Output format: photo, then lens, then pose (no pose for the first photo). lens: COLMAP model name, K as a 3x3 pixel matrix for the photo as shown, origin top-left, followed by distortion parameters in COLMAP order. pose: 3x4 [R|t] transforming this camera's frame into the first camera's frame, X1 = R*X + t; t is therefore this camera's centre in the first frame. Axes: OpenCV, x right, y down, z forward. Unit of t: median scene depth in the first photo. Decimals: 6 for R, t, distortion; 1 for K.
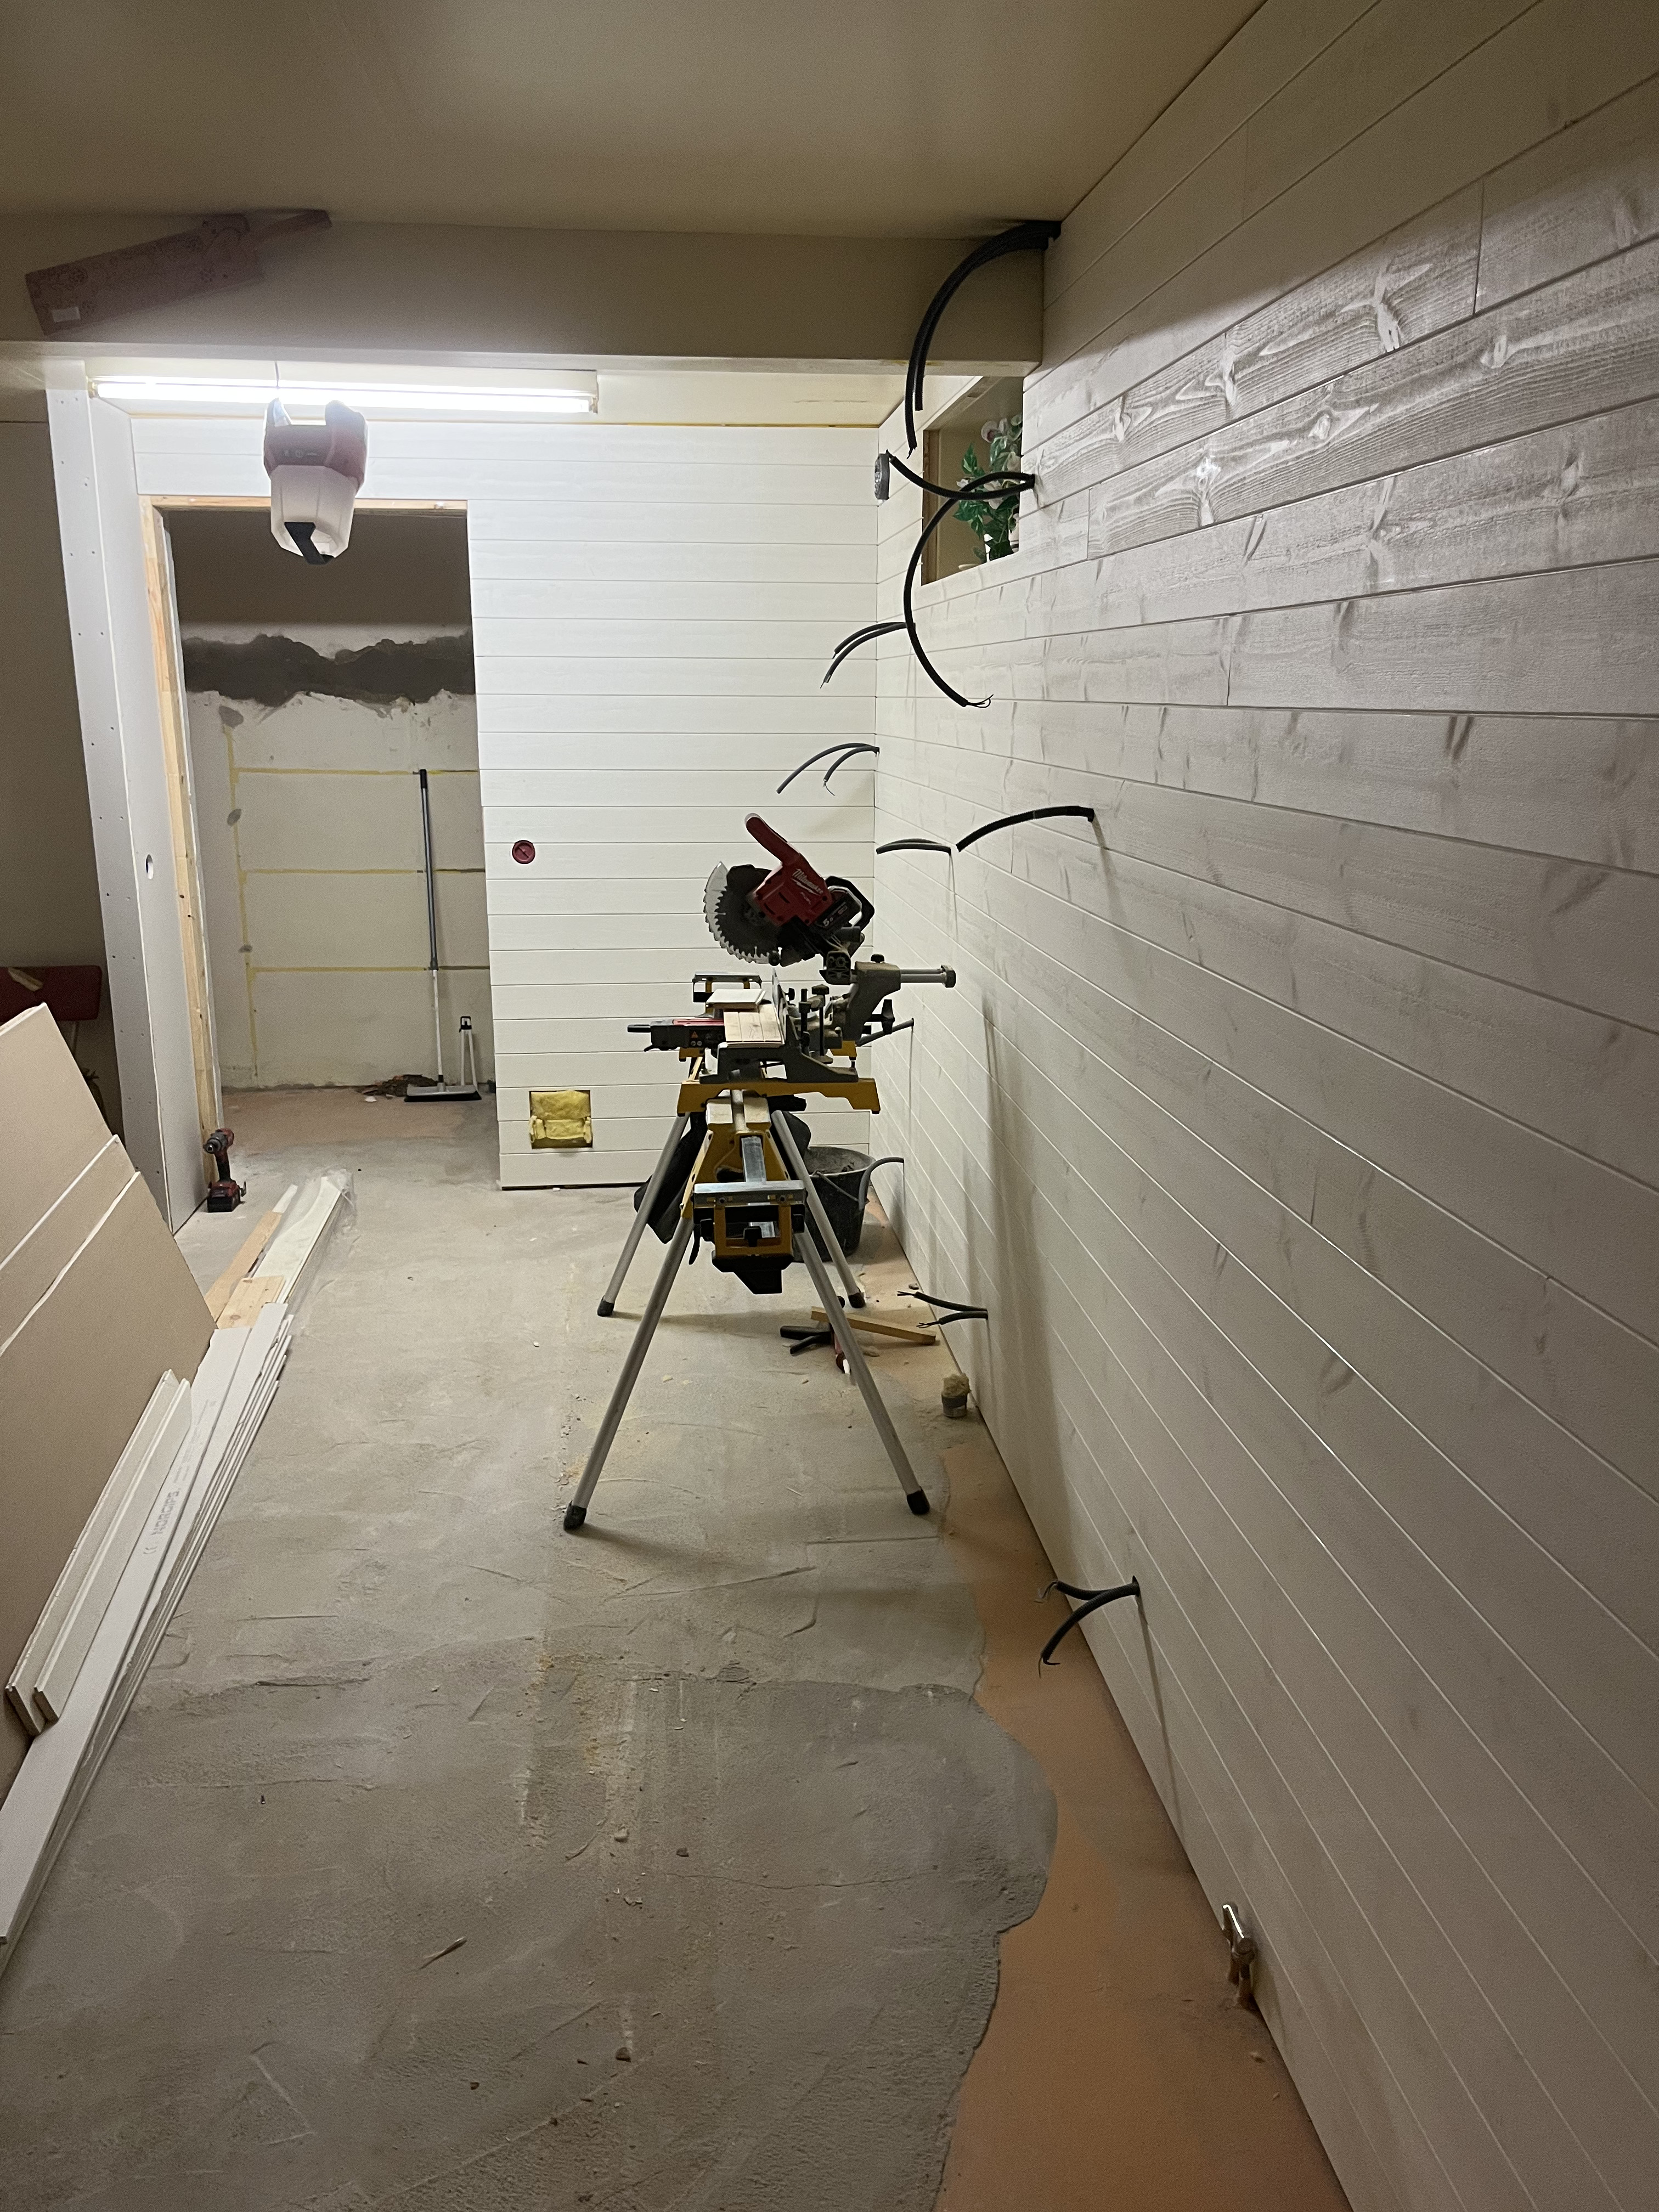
lens RADIAL K [[1620.9, 0, 829.5], [0, 1620.9, 1106.0], [0, 0, 1]] dist [-0.004863, -0.005675]
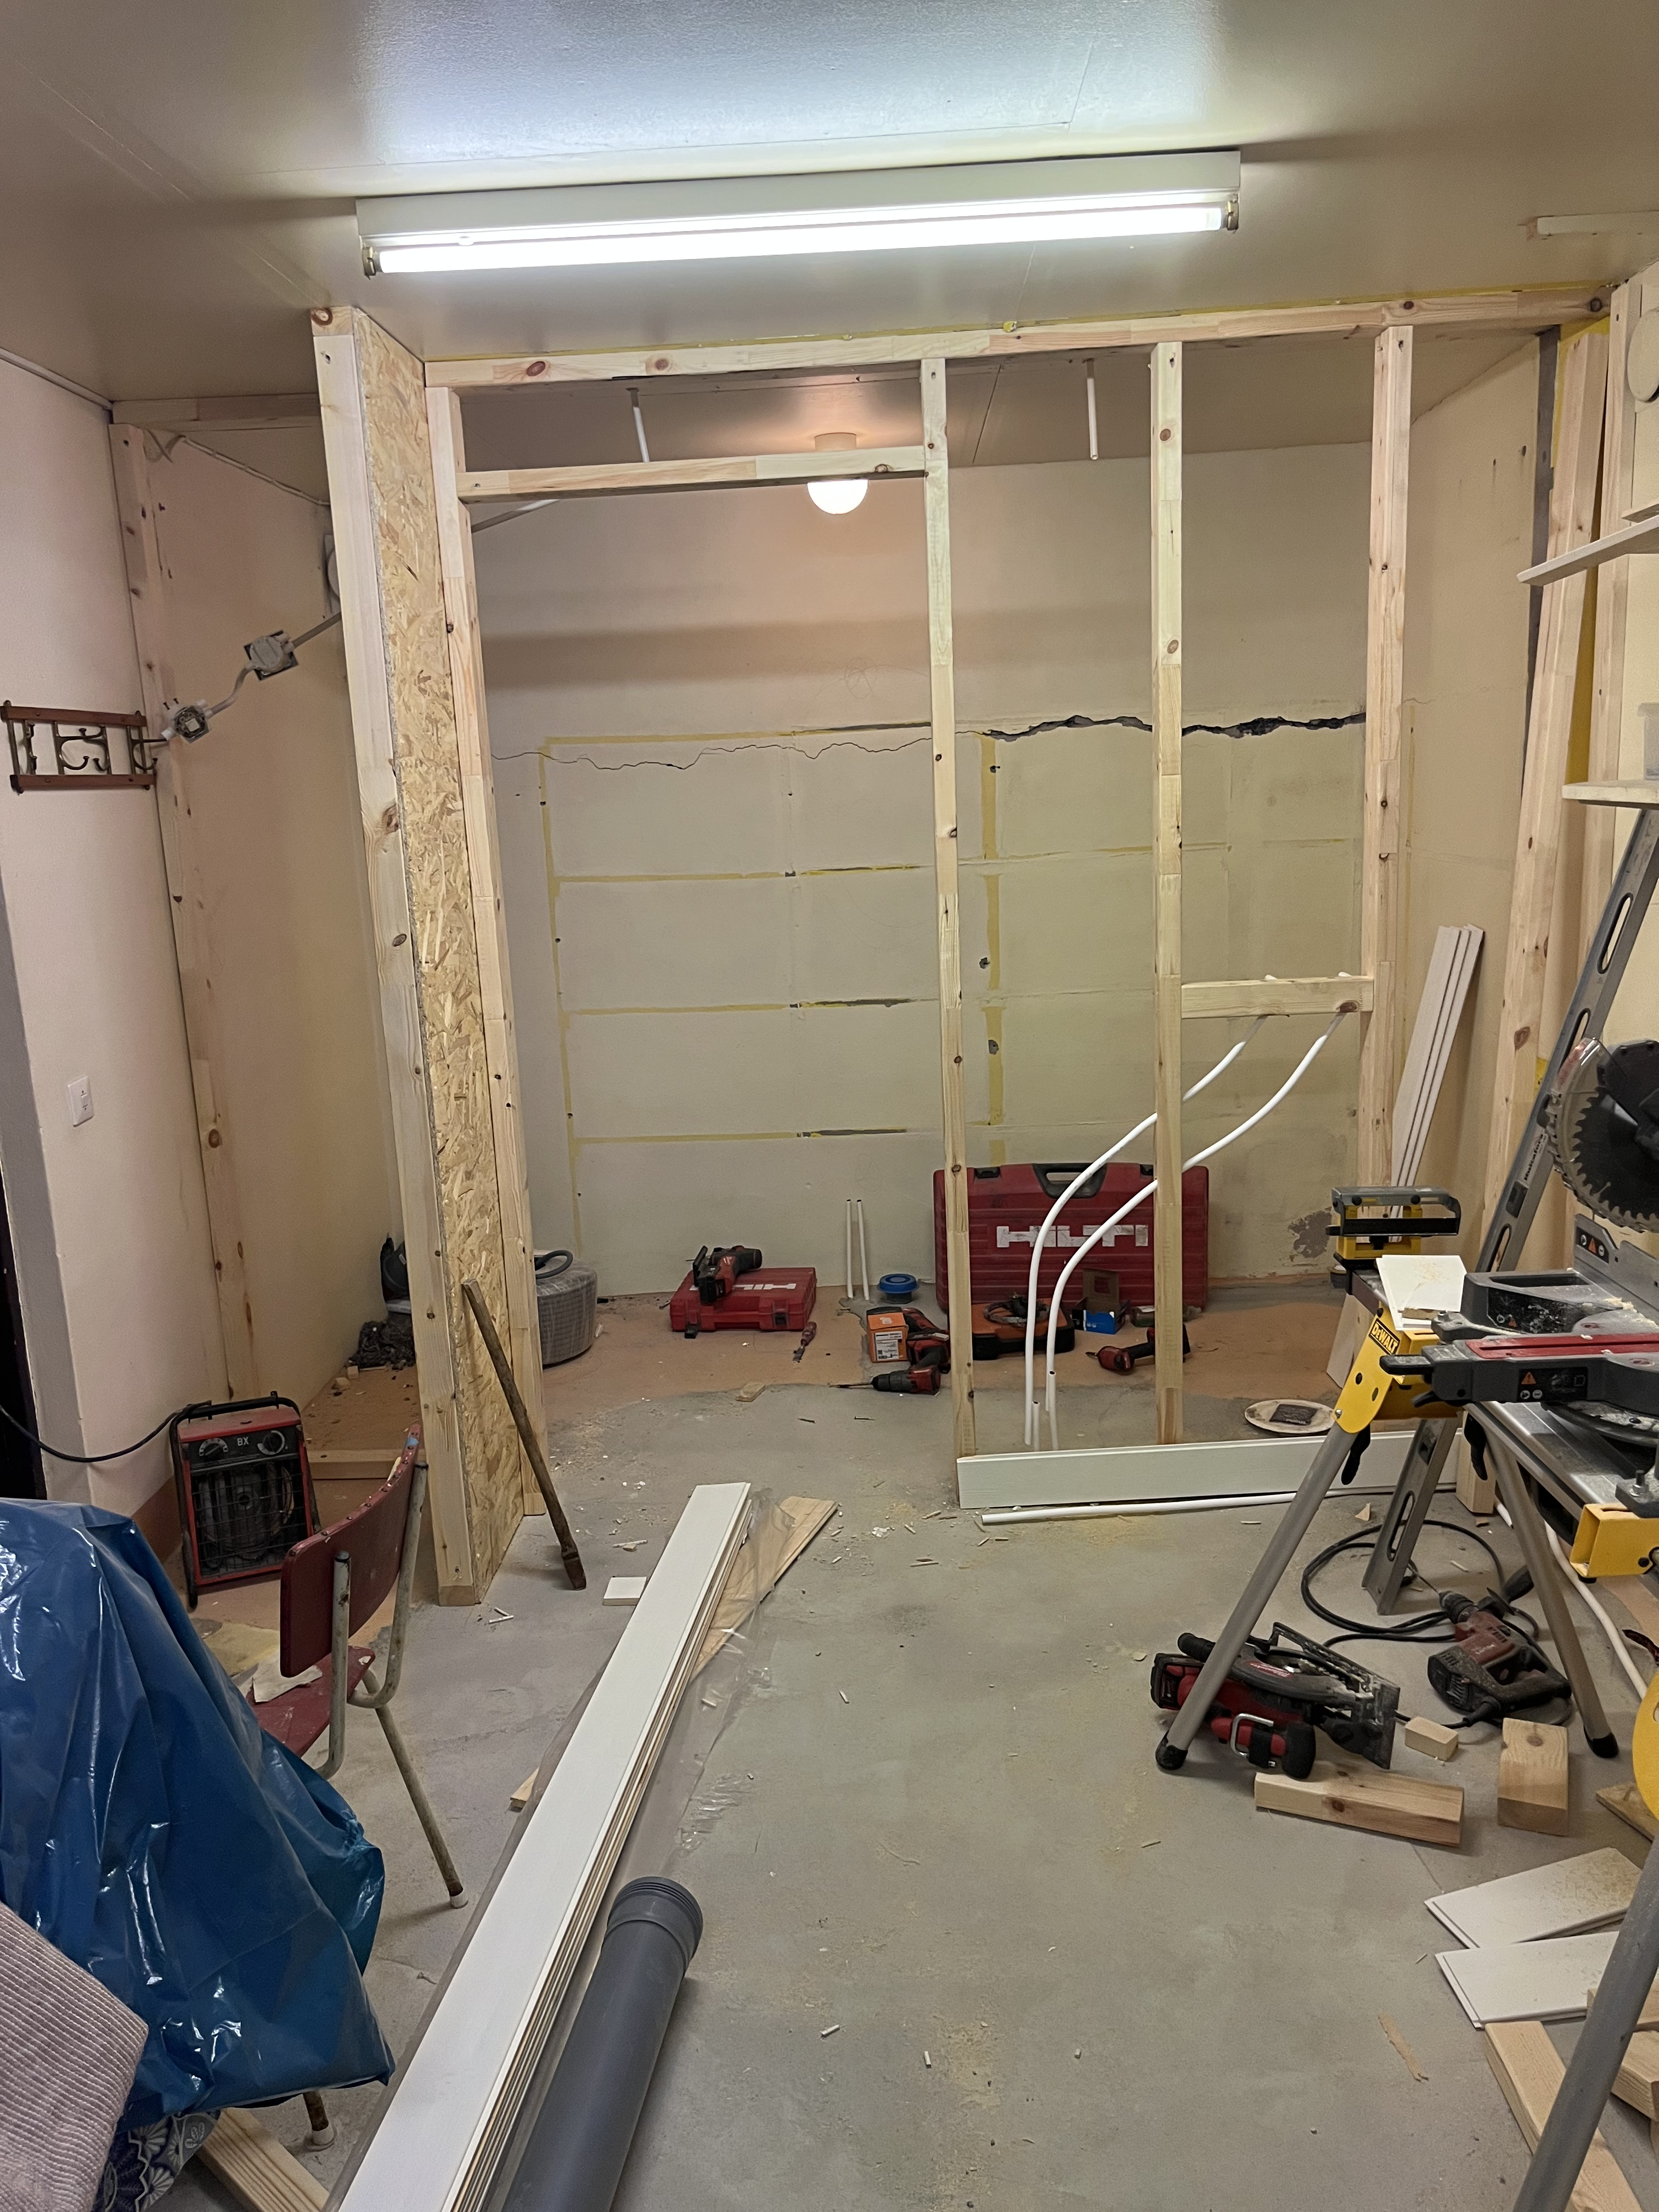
lens RADIAL K [[1620.9, 0, 829.5], [0, 1620.9, 1106.0], [0, 0, 1]] dist [-0.004863, -0.005675]
pose [[0.987353, -0.013191, -0.157986, -0.157209], [0.005811, 0.998874, -0.047086, -0.084145], [0.158430, 0.045572, 0.986318, 0.357769]]
